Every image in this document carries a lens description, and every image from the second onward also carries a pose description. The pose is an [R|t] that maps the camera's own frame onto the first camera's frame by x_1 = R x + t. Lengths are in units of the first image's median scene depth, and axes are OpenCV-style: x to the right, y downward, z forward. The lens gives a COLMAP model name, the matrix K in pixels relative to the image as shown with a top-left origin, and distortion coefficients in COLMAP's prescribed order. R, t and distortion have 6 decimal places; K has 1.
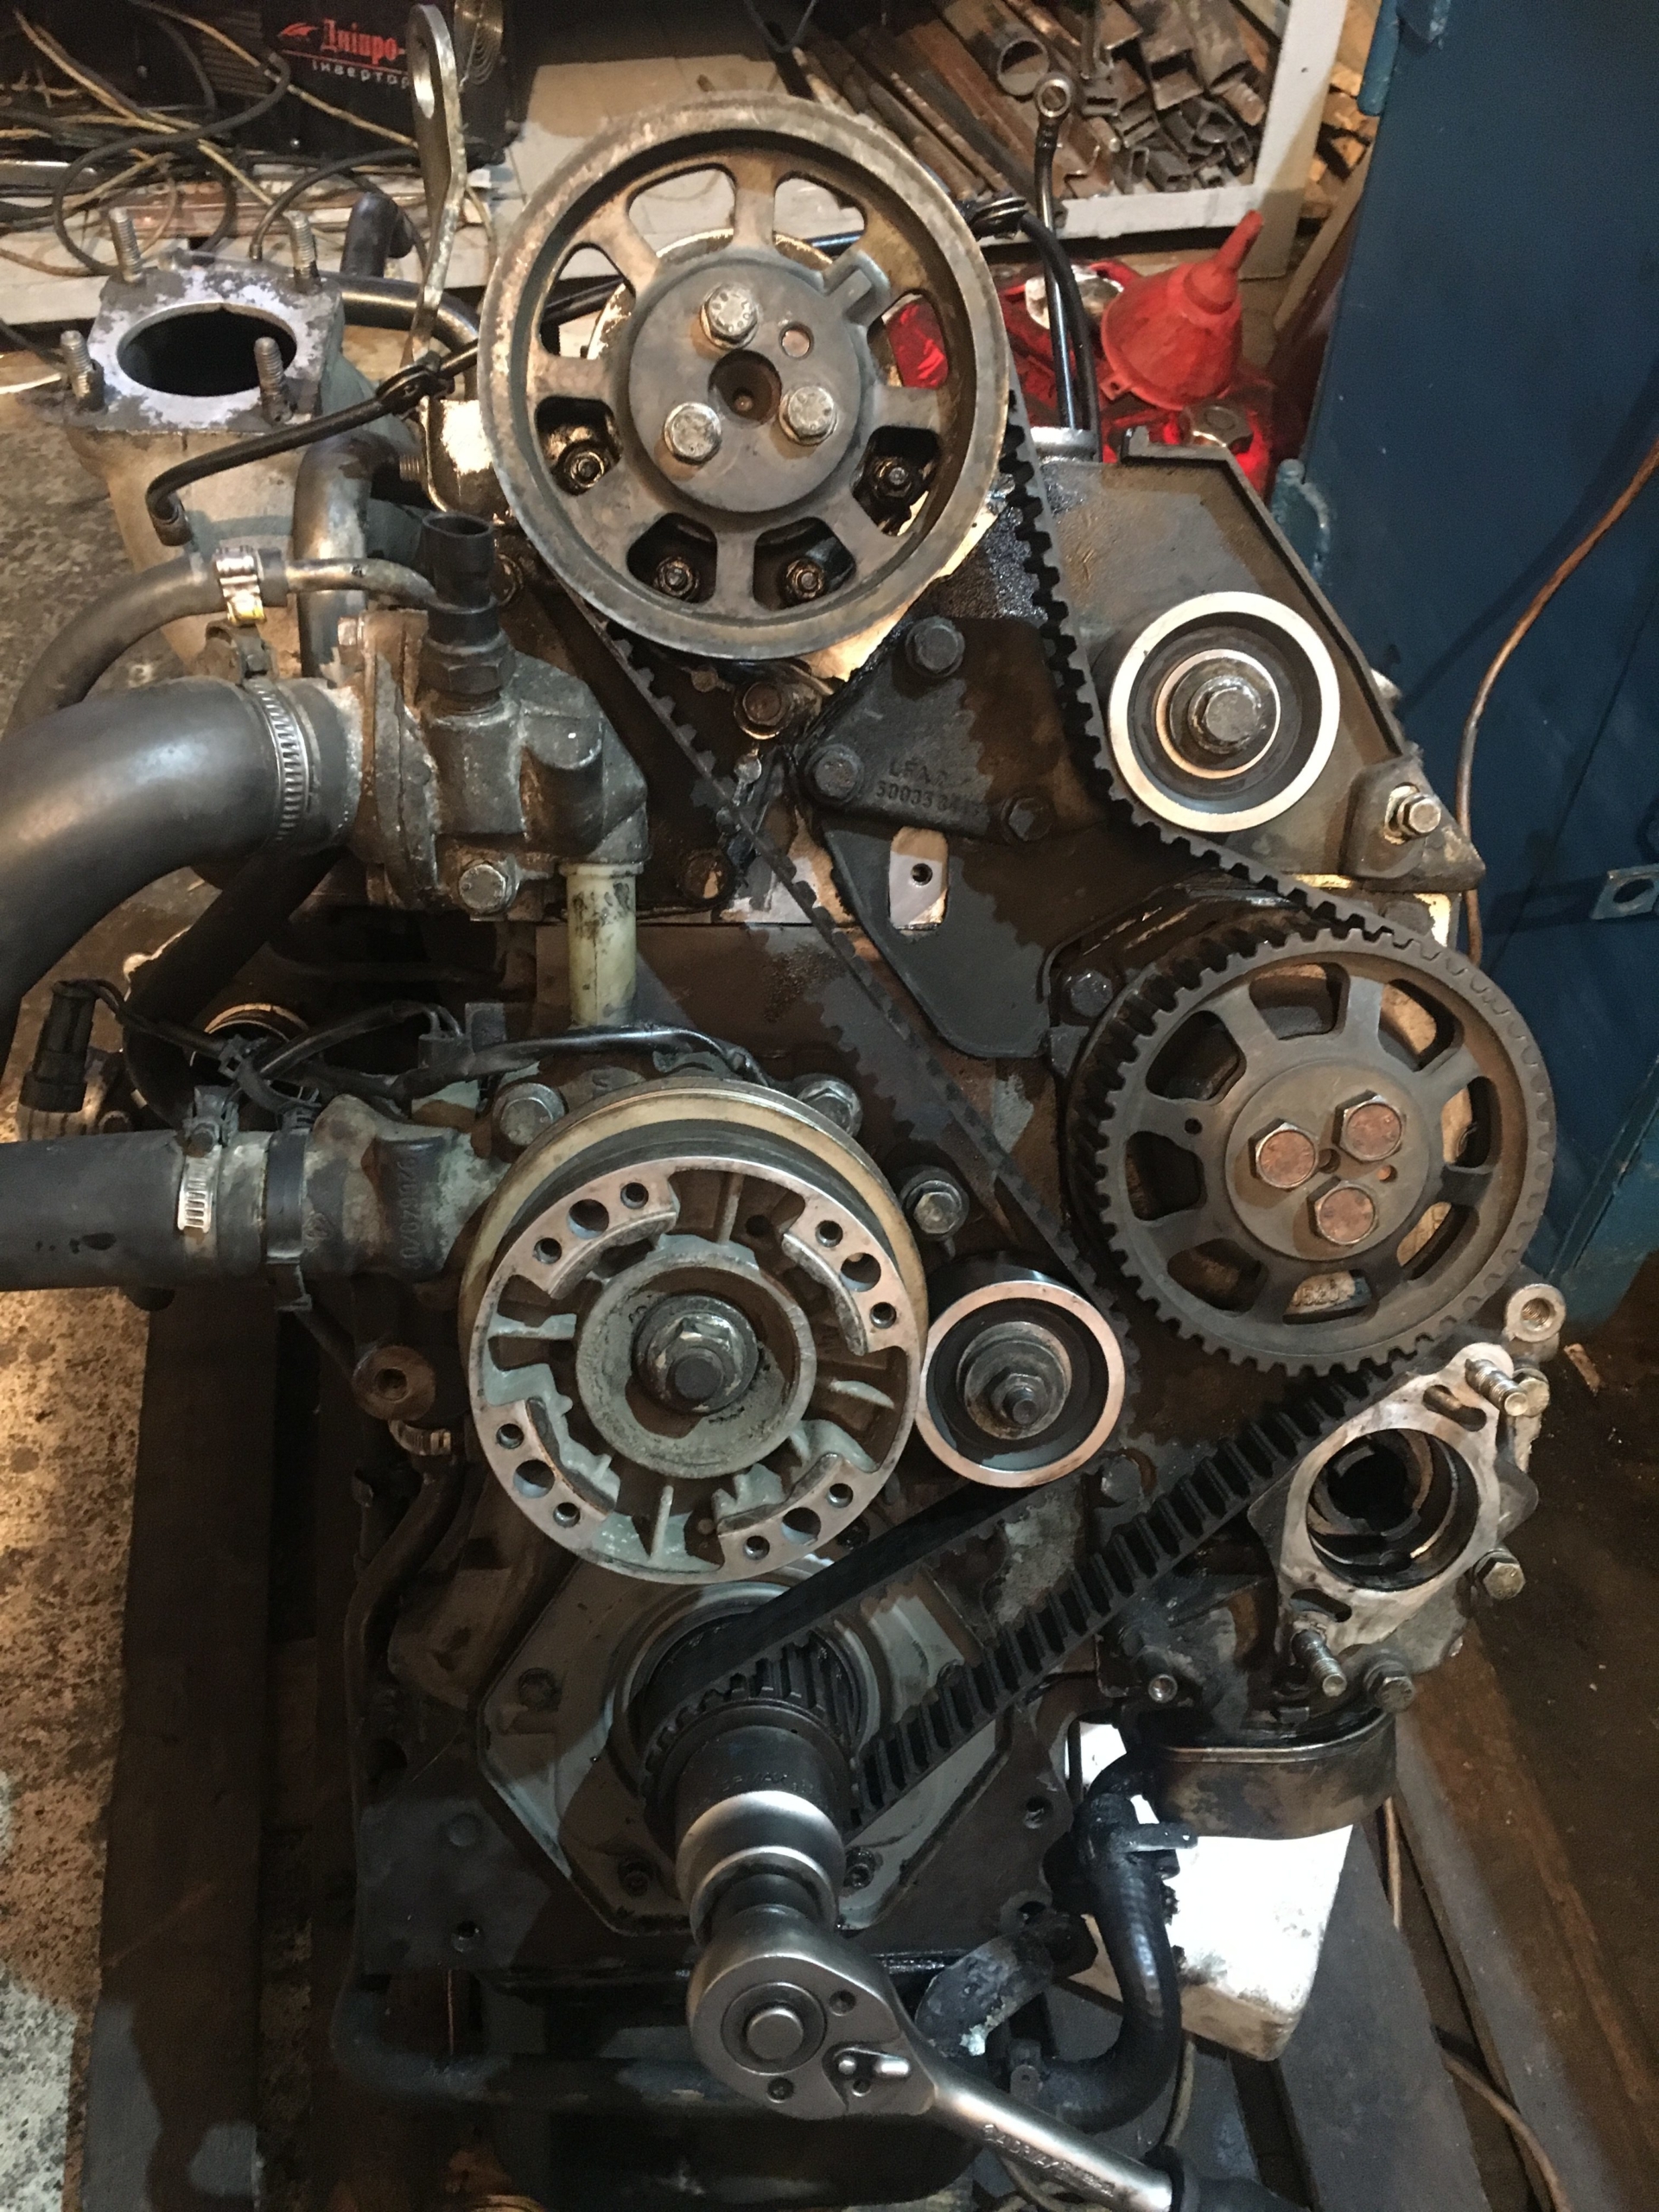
lens RADIAL K [[1902.5, 0, 825.0], [0, 1902.5, 1134.0], [0, 0, 1]] dist [0.085766, -0.119059]
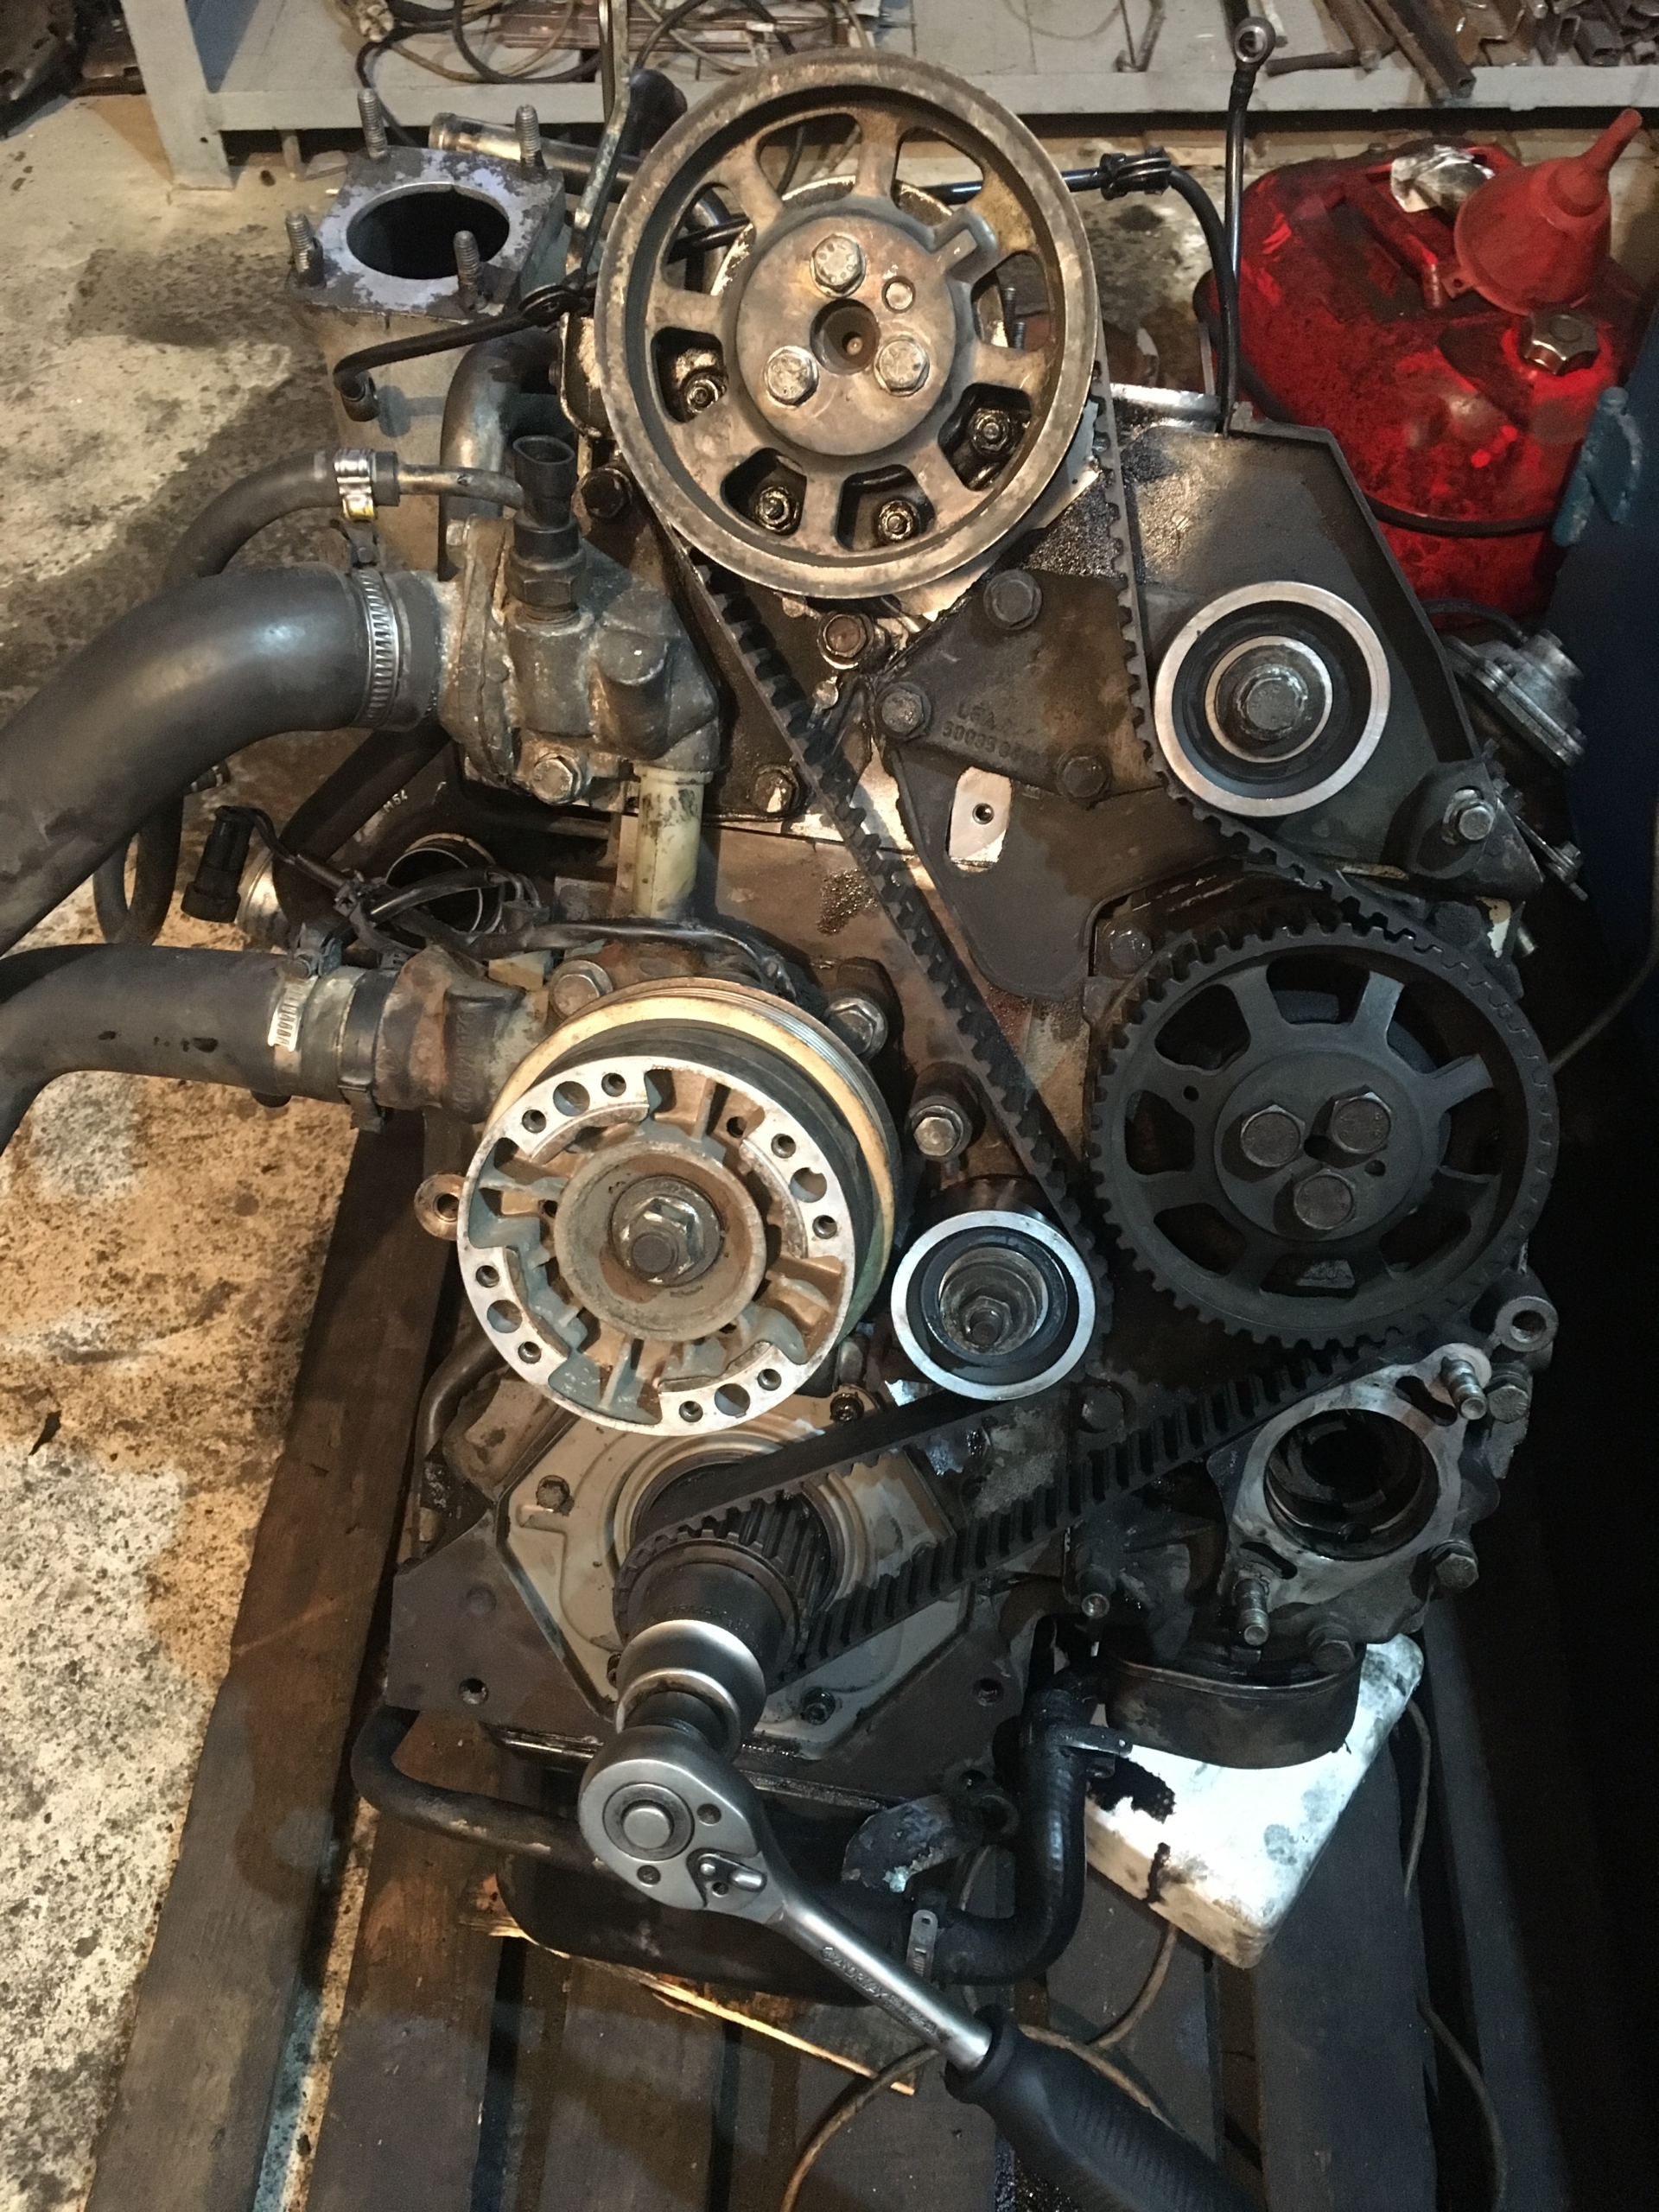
lens RADIAL K [[1902.5, 0, 825.0], [0, 1902.5, 1134.0], [0, 0, 1]] dist [0.085766, -0.119059]
pose [[0.973293, 0.159055, -0.165538, 0.169284], [-0.144444, 0.984755, 0.096920, -0.052665], [0.178430, -0.070421, 0.981429, -0.055933]]
